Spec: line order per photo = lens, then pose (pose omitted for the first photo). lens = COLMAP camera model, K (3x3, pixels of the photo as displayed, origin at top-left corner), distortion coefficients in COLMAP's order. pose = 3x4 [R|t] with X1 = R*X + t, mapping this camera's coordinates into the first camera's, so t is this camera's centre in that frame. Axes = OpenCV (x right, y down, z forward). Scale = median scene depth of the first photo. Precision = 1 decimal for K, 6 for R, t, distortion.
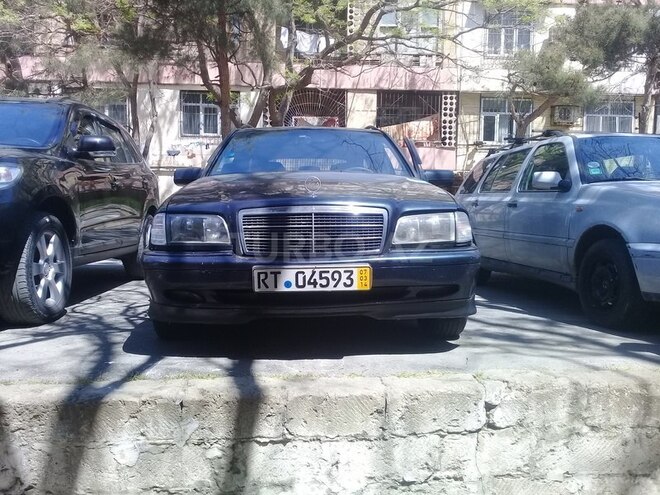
lens RADIAL K [[585.8, 0, 330.6], [0, 585.8, 244.1], [0, 0, 1]] dist [0.052429, -0.077919]
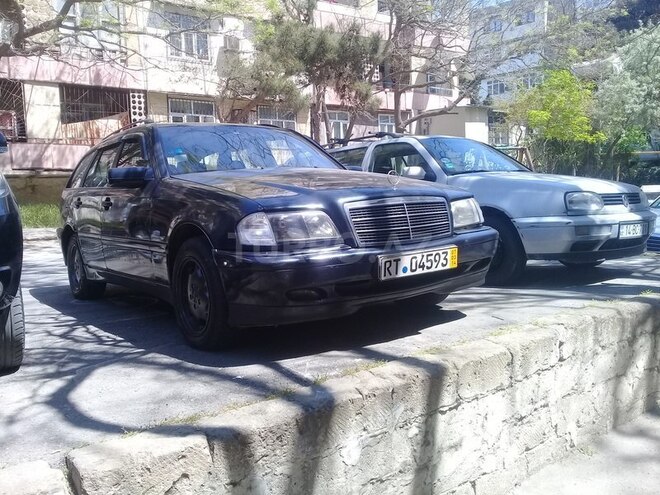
lens RADIAL K [[585.8, 0, 303.5], [0, 585.8, 243.5], [0, 0, 1]] dist [0.052429, -0.077919]
pose [[0.841983, -0.081577, 0.533300, -0.791412], [0.082356, 0.996352, 0.022383, -0.018969], [-0.533181, 0.025075, 0.845630, 0.178014]]
